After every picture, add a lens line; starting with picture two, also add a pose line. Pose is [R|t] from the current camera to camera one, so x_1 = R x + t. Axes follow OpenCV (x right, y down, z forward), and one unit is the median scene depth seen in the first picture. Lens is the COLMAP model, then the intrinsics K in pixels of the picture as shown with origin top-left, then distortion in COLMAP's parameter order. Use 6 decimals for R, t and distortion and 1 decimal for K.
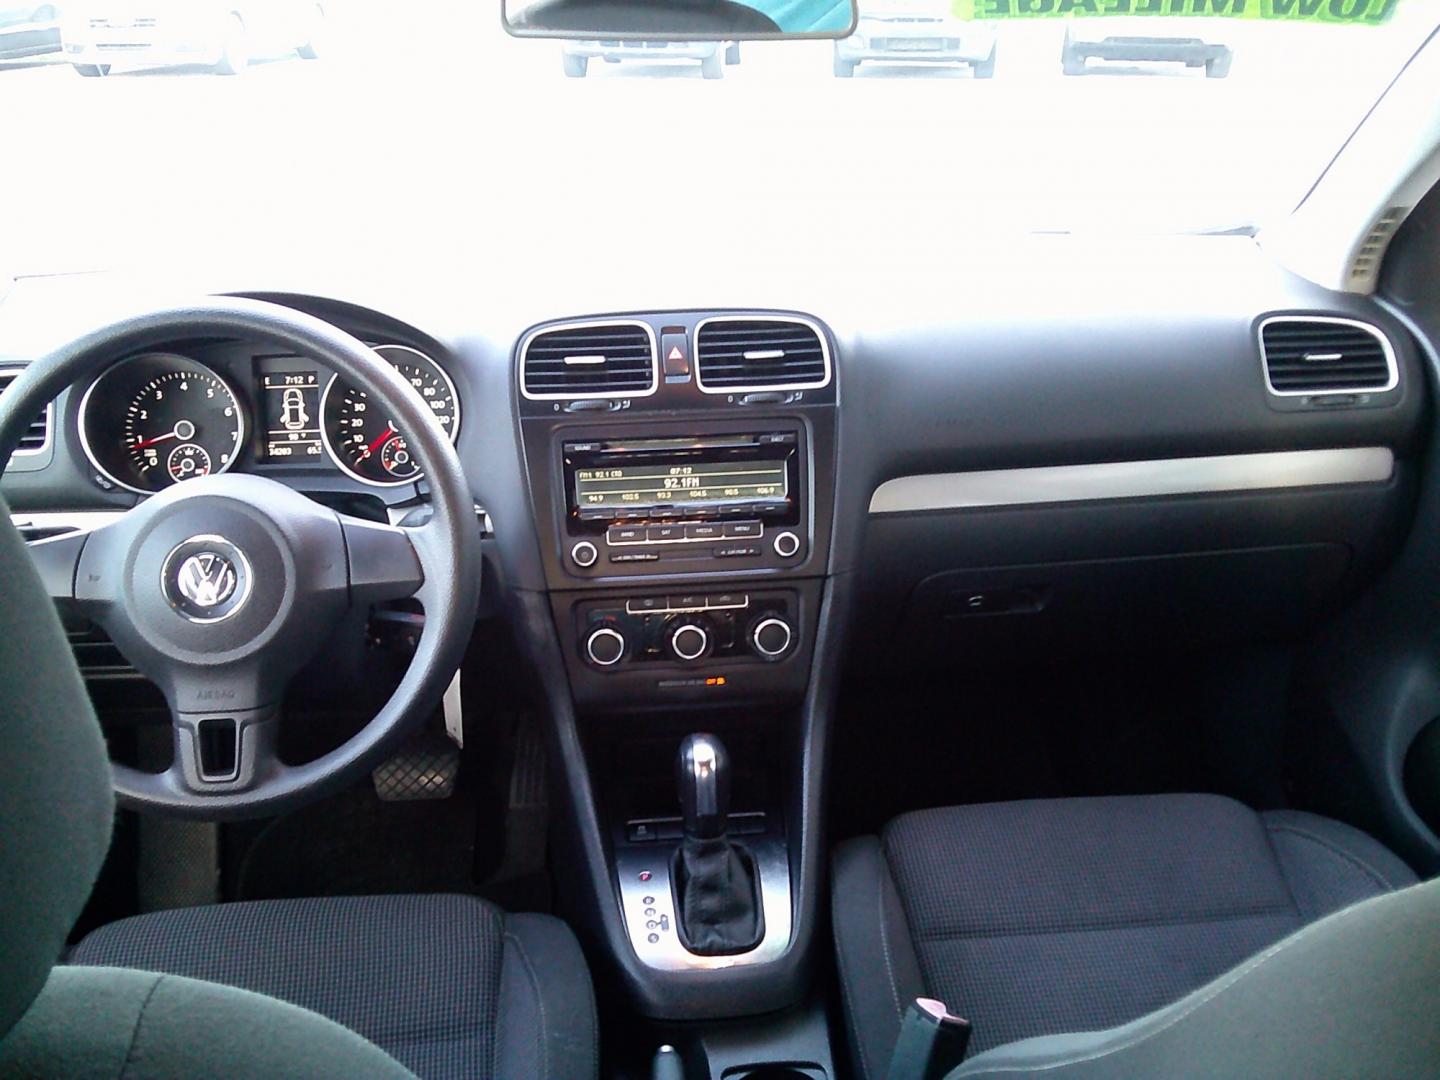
lens RADIAL K [[1439.9, 0, 713.4], [0, 1439.9, 631.7], [0, 0, 1]] dist [0.140792, -0.351145]
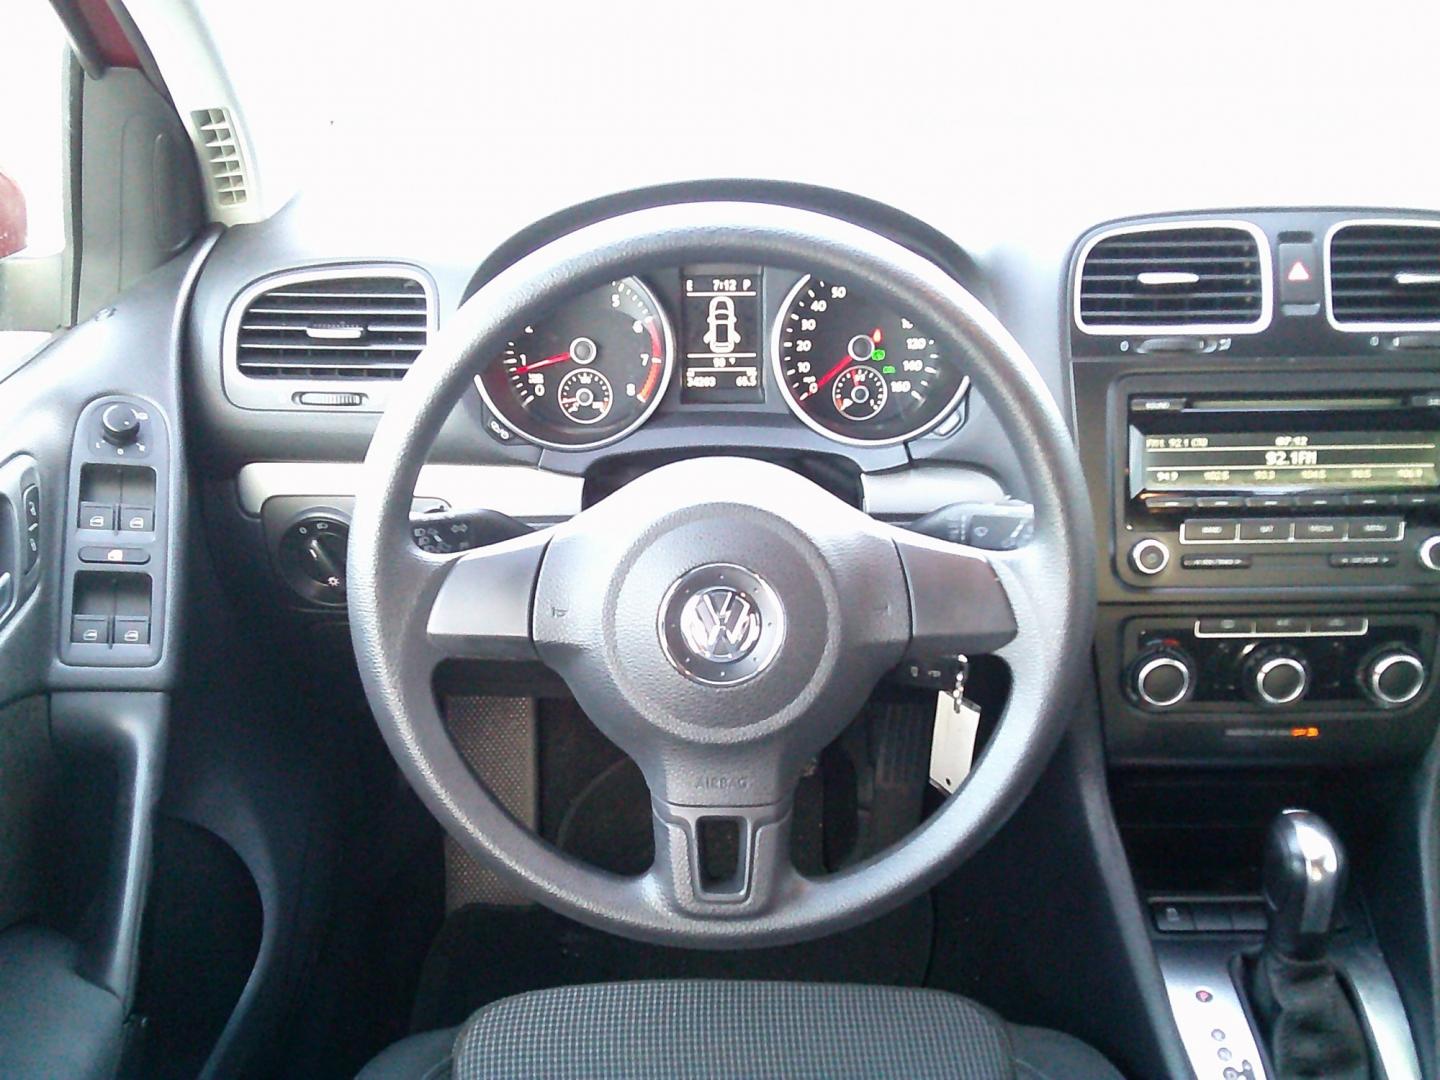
lens RADIAL K [[1439.9, 0, 713.4], [0, 1439.9, 631.7], [0, 0, 1]] dist [0.140792, -0.351145]
pose [[0.995956, 0.050786, -0.074114, -0.246595], [-0.040590, 0.990269, 0.133119, -0.102734], [0.080153, -0.129572, 0.988325, 0.259263]]
